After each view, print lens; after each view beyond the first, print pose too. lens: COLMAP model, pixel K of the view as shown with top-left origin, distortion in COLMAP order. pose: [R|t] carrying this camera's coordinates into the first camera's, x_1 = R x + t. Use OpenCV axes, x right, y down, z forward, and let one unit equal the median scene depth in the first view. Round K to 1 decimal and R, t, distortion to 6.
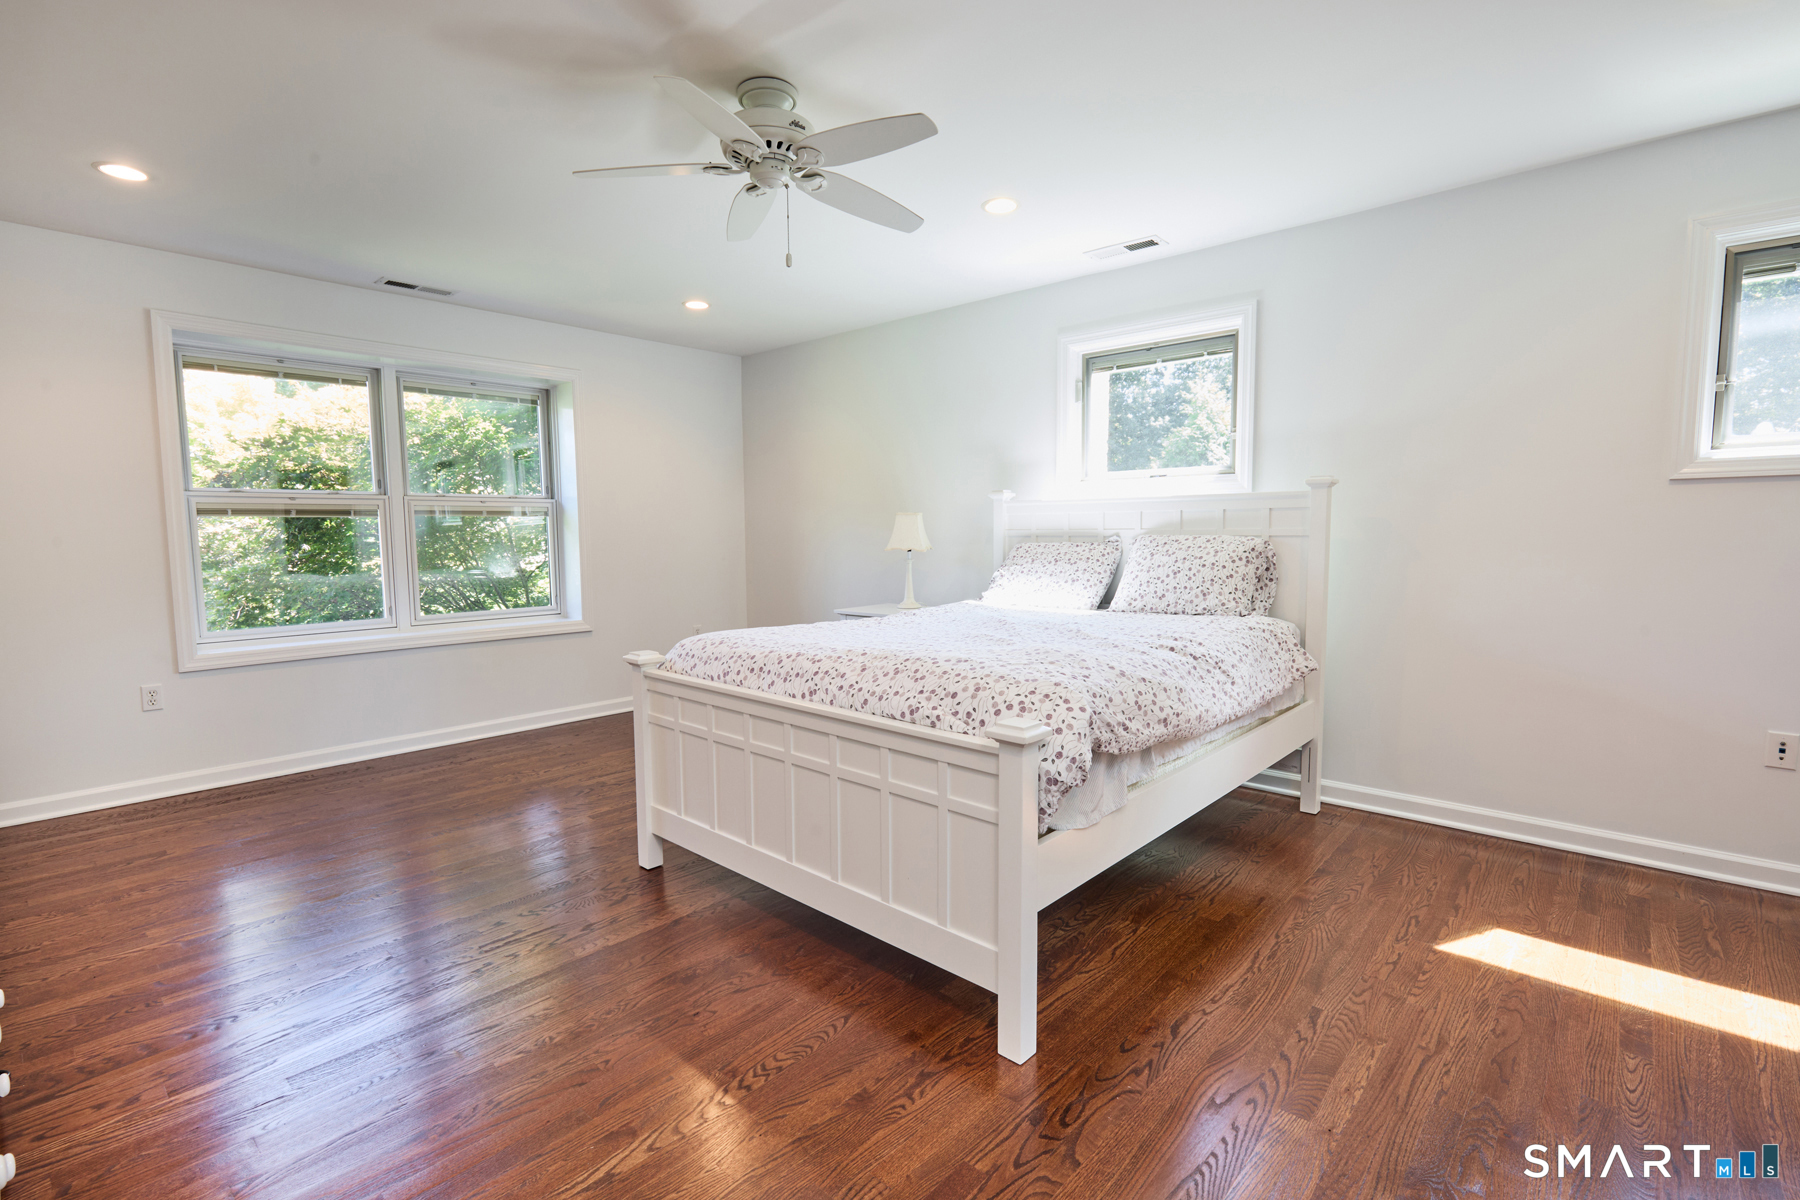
lens RADIAL K [[828.8, 0, 900.7], [0, 828.8, 597.8], [0, 0, 1]] dist [0.001910, -0.000542]
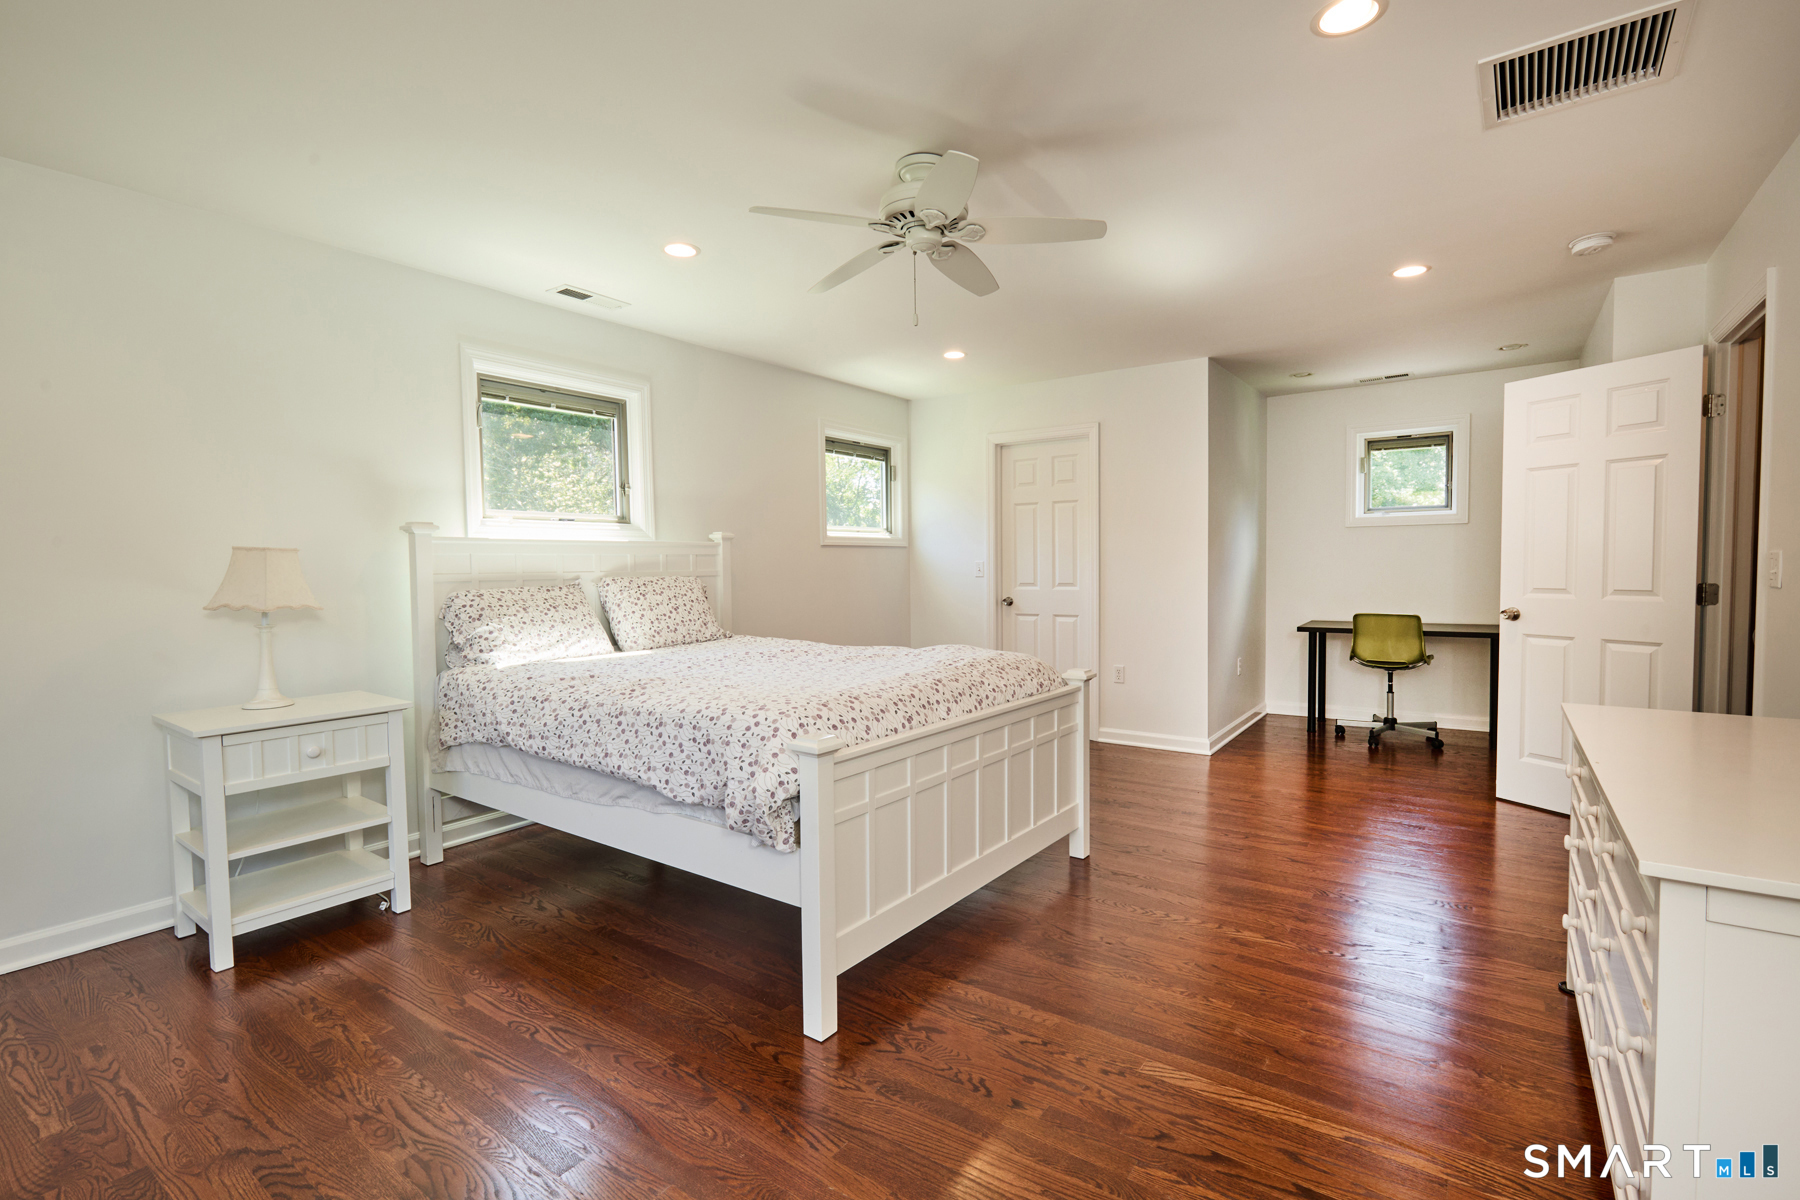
lens RADIAL K [[828.8, 0, 898.7], [0, 828.8, 606.0], [0, 0, 1]] dist [0.001910, -0.000542]
pose [[-0.113194, -0.039831, 0.992774, -1.115649], [0.093491, 0.994336, 0.050553, -0.083568], [-0.989165, 0.098537, -0.108829, 1.077572]]
